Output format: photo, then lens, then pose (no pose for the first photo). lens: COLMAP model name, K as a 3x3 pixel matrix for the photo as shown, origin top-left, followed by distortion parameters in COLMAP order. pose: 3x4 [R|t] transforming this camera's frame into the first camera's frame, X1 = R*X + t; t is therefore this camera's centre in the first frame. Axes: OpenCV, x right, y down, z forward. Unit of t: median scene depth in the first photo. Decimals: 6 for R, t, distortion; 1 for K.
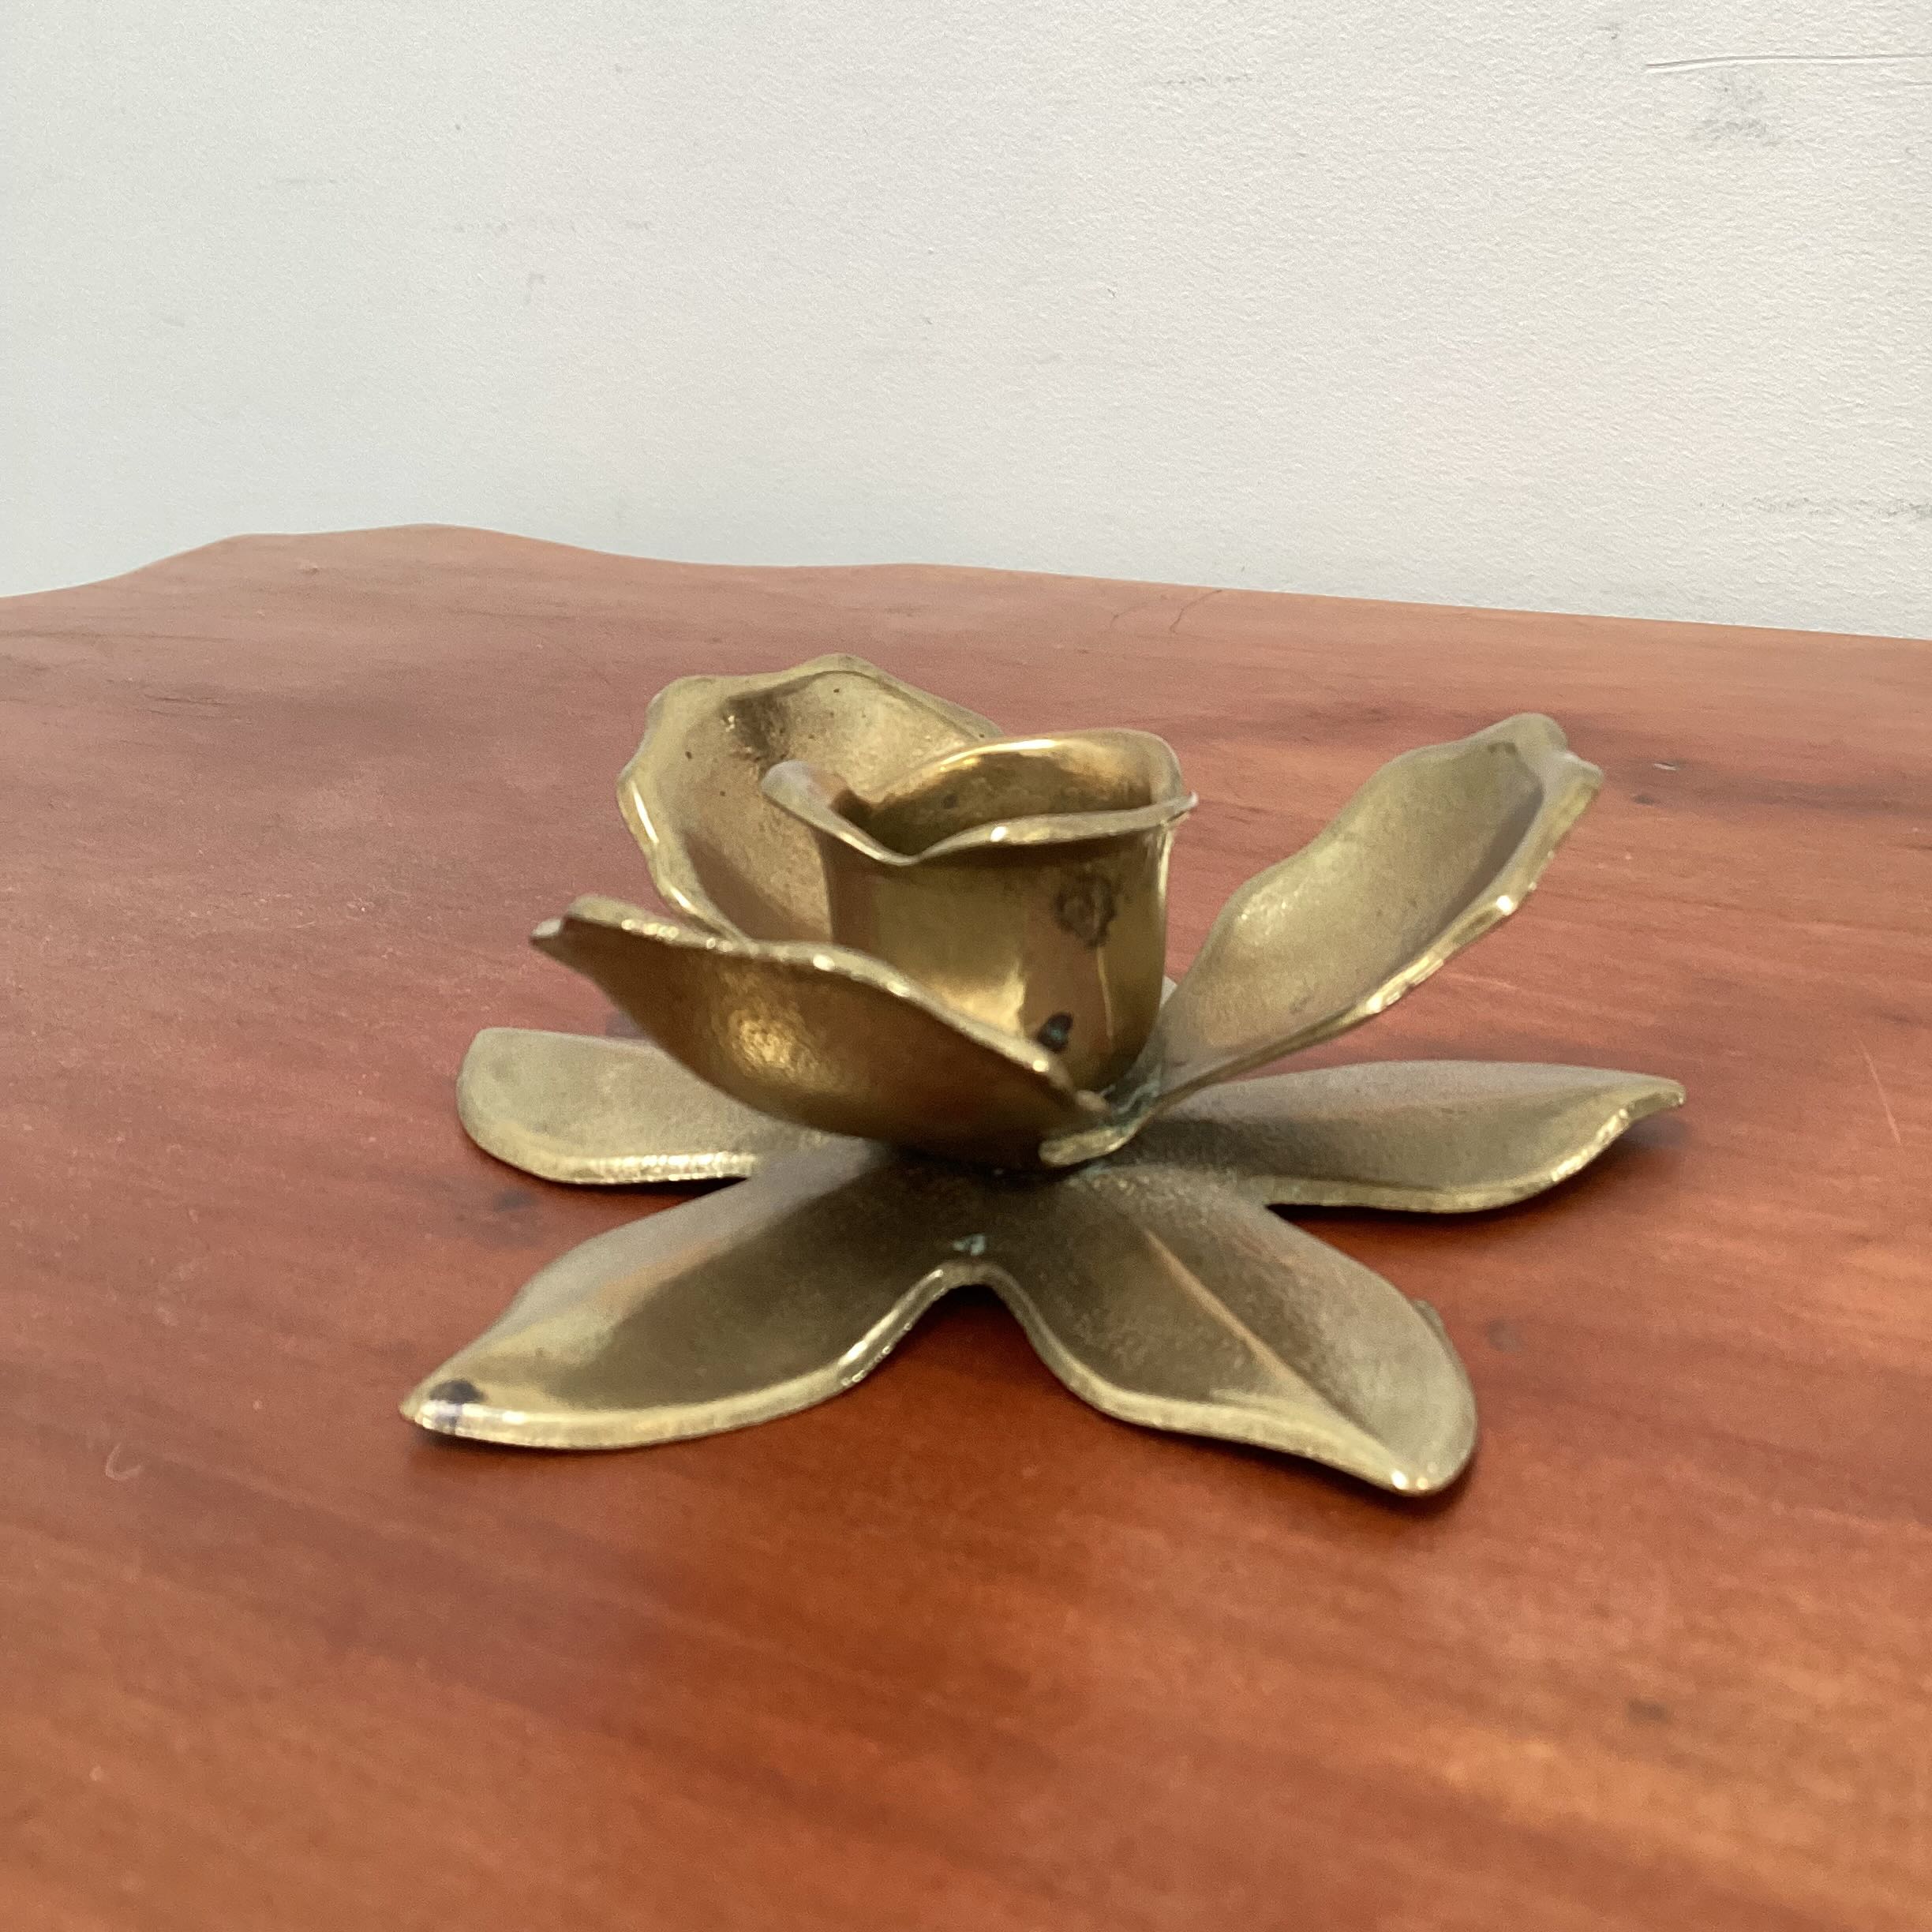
lens RADIAL K [[2424.8, 0, 972.5], [0, 2424.8, 972.4], [0, 0, 1]] dist [0.147474, -0.335399]
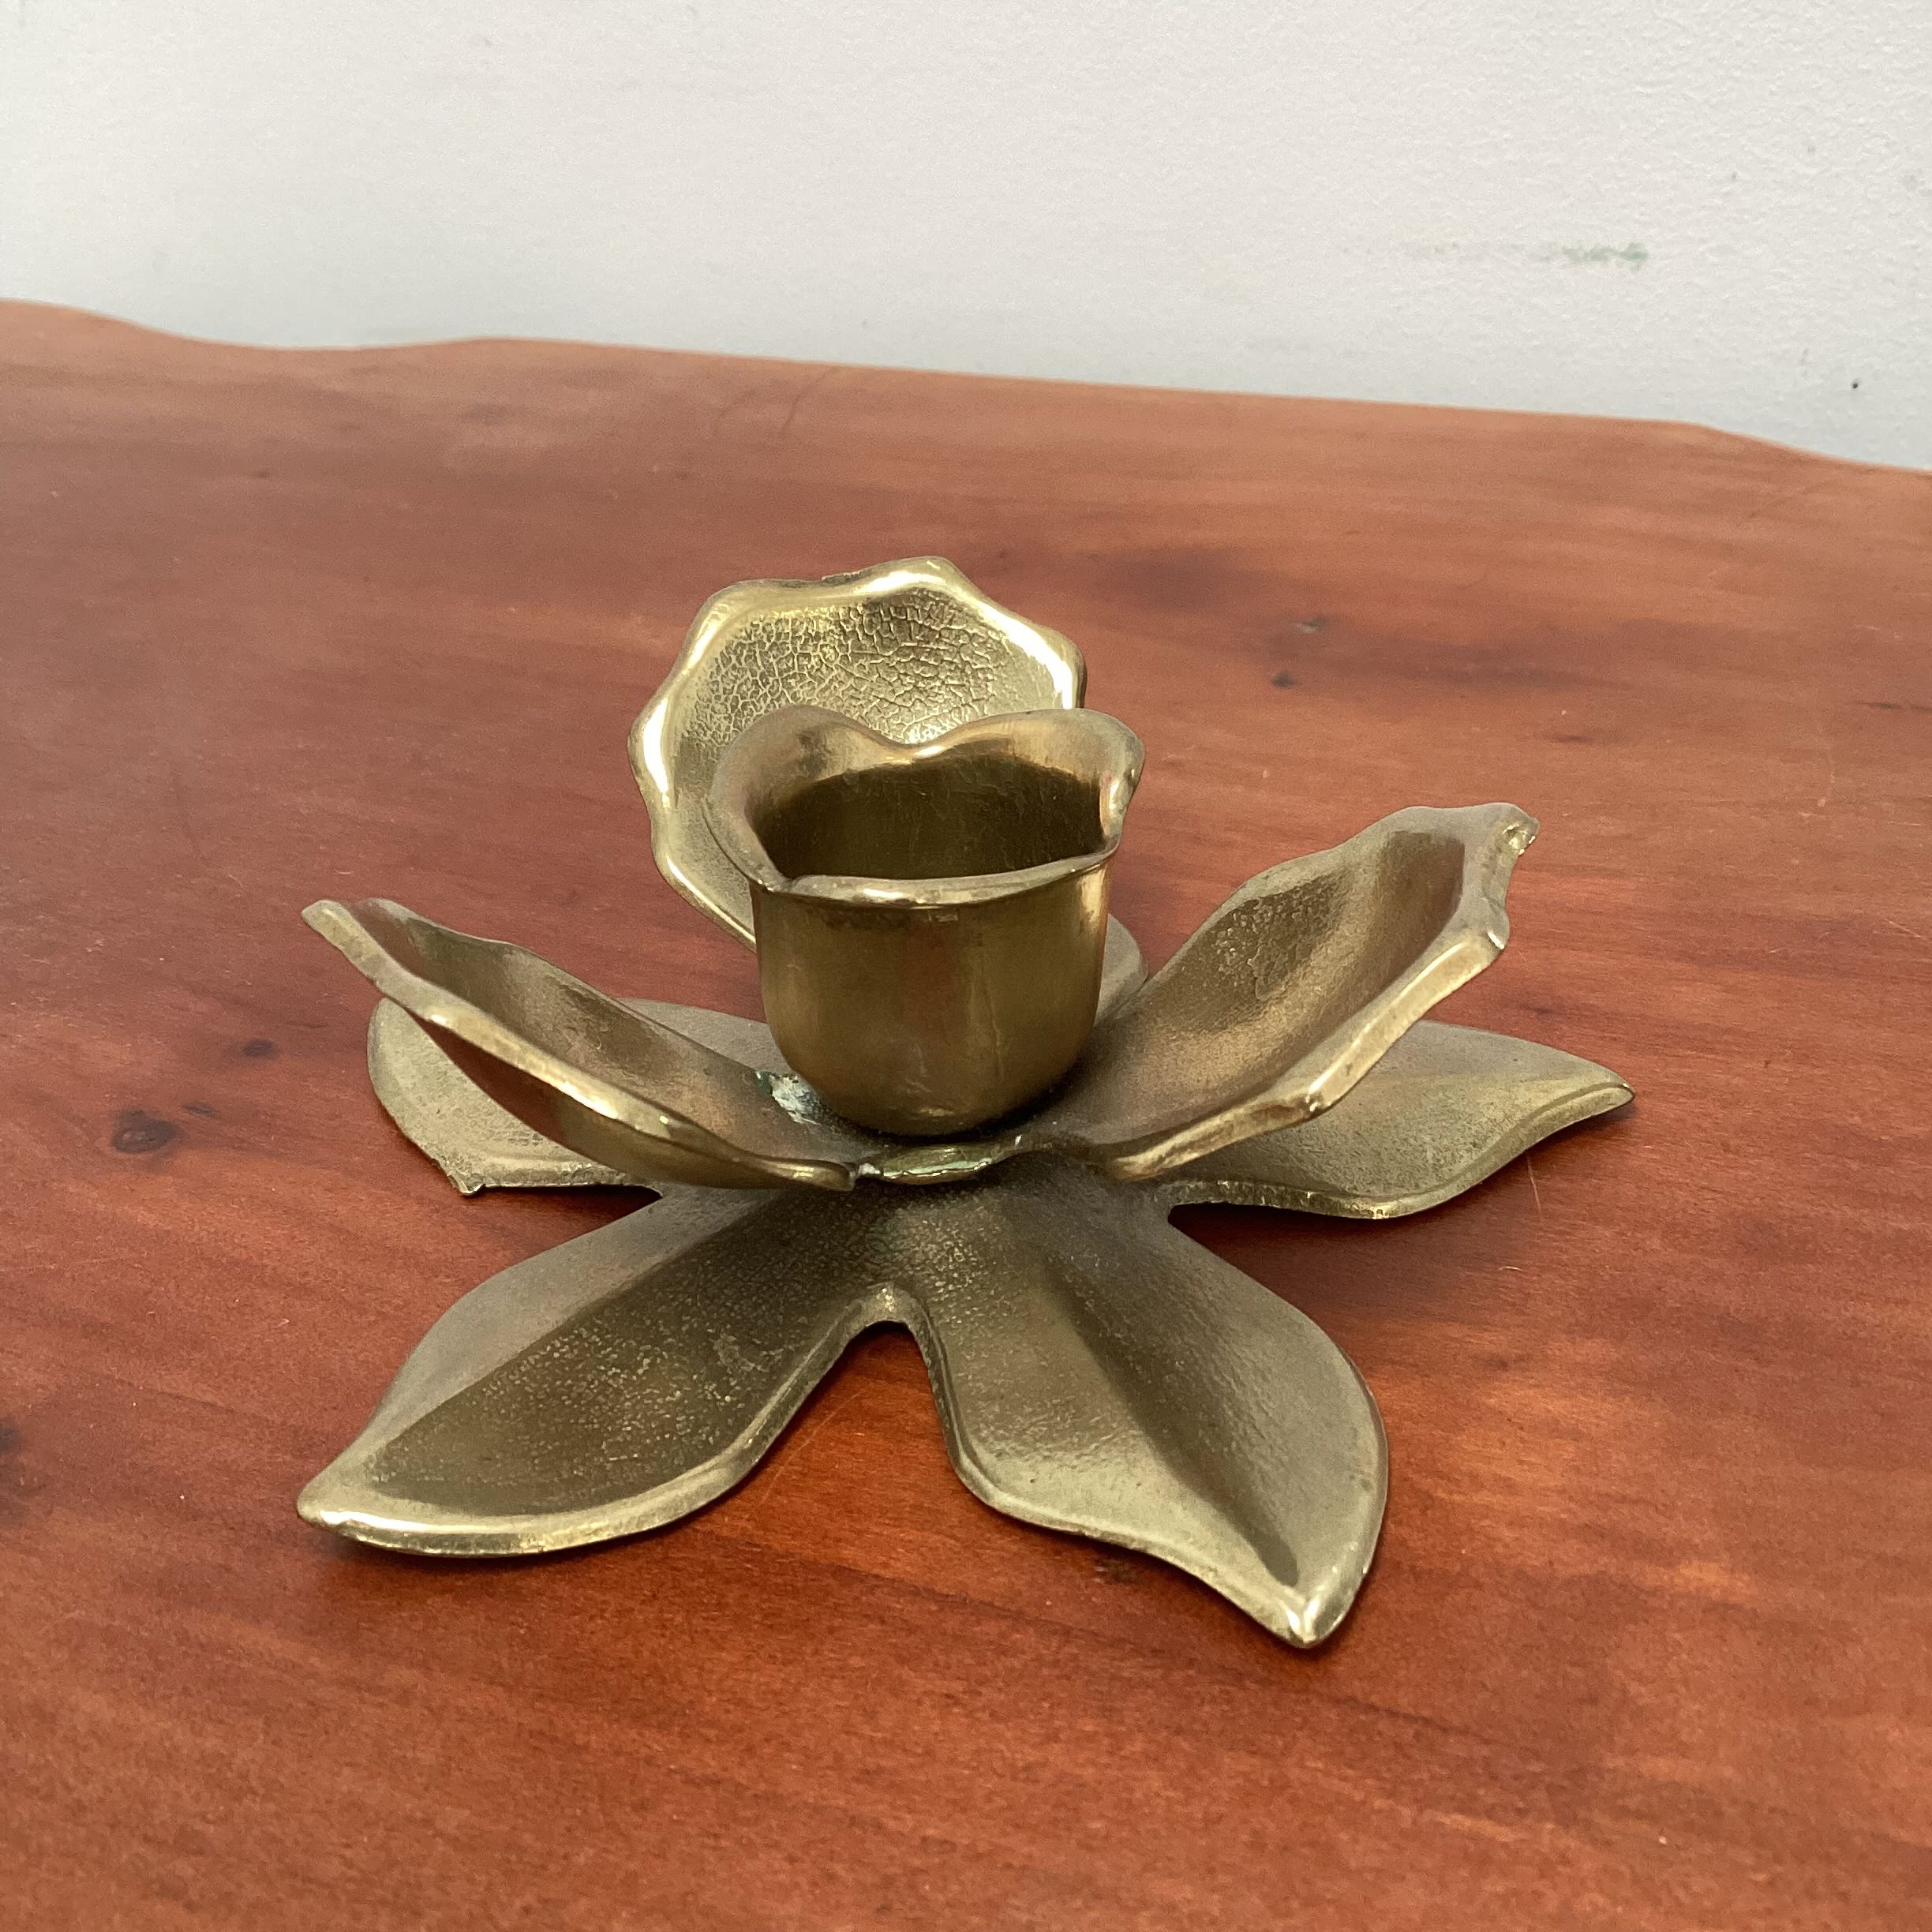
lens RADIAL K [[2424.8, 0, 972.5], [0, 2424.8, 972.4], [0, 0, 1]] dist [0.147474, -0.335399]
pose [[0.990771, -0.081956, 0.107960, 0.053057], [0.061512, 0.981618, 0.180670, -0.147991], [-0.120782, -0.172362, 0.977601, 0.101367]]
